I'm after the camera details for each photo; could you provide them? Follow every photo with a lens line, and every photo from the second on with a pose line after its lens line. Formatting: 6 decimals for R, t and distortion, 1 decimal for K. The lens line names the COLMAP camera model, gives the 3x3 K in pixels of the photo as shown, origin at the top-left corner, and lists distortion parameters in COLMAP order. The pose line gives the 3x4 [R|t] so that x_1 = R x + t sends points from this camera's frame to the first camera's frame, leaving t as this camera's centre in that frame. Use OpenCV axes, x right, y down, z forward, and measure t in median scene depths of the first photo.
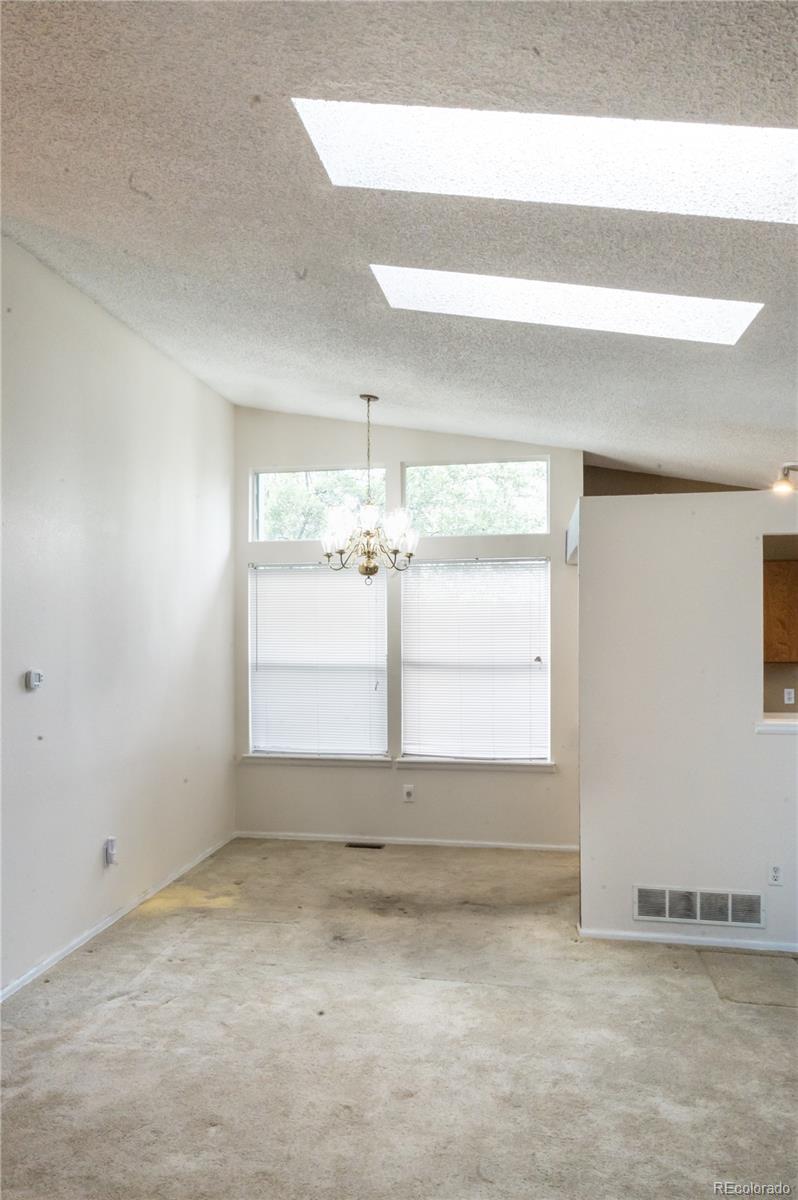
lens RADIAL K [[892.5, 0, 402.5], [0, 892.5, 606.6], [0, 0, 1]] dist [-0.002389, -0.002275]
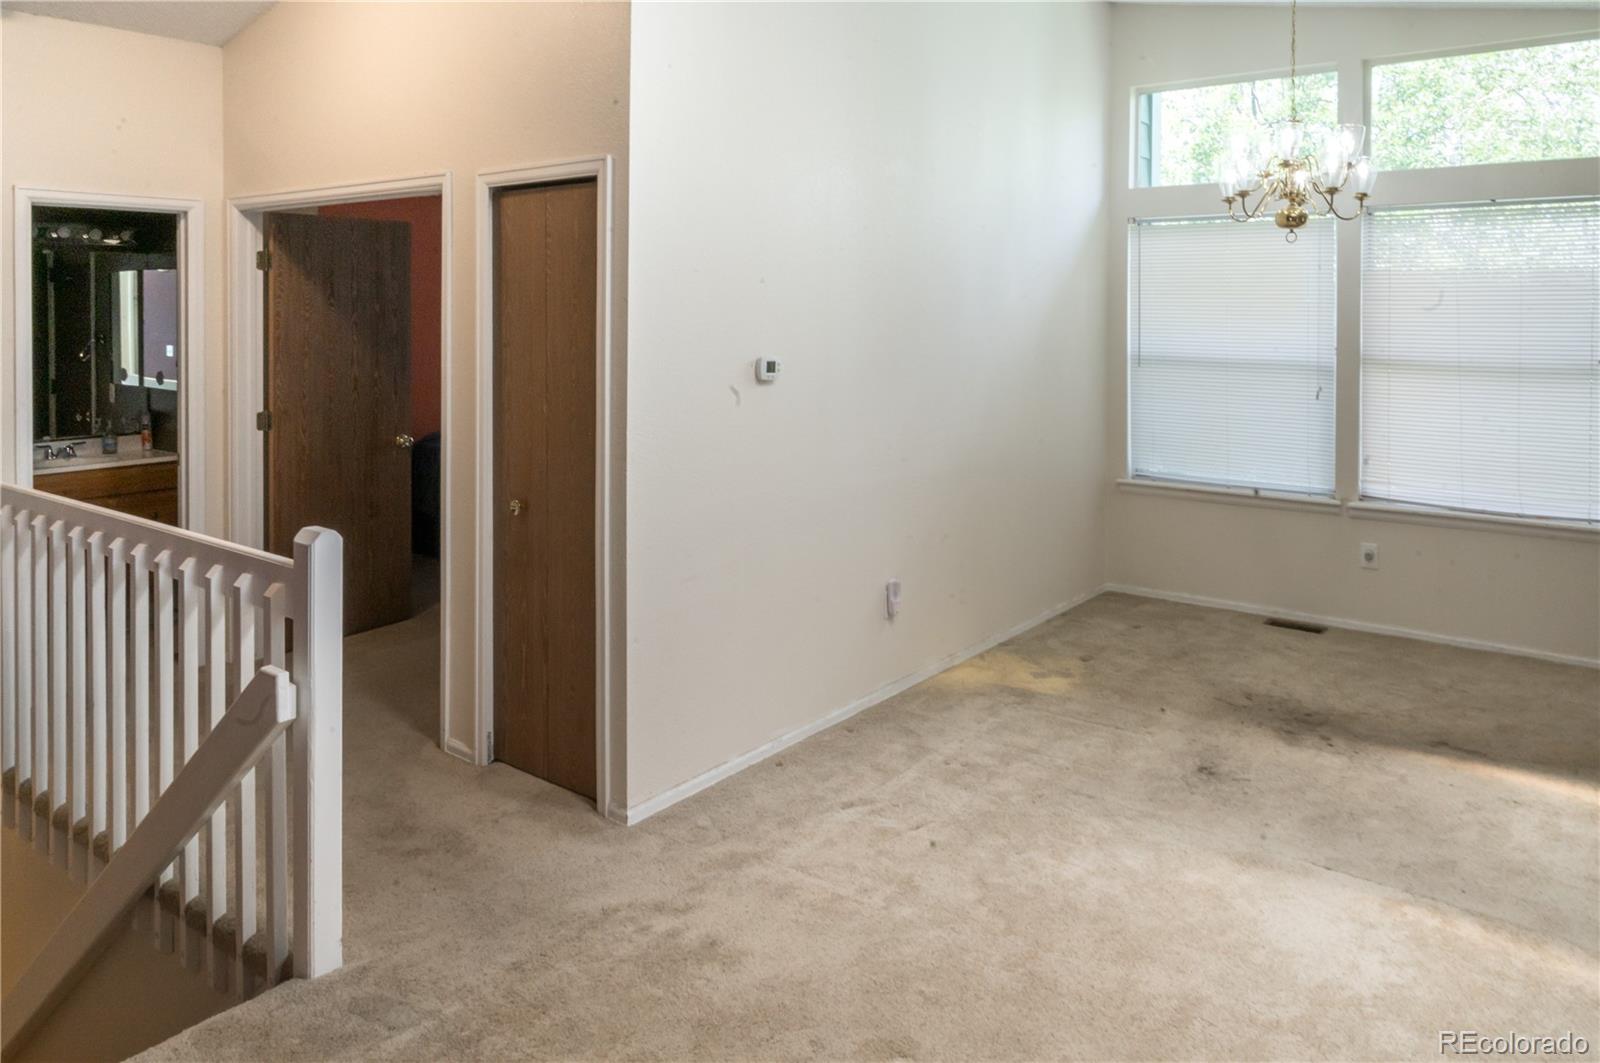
lens RADIAL K [[1111.4, 0, 848.8], [0, 1111.4, 315.5], [0, 0, 1]] dist [0.000856, -0.001604]
pose [[0.888413, 0.005759, -0.459009, 0.066717], [0.007461, 0.999608, 0.026981, 0.007725], [0.458985, -0.027395, 0.888022, 0.143768]]
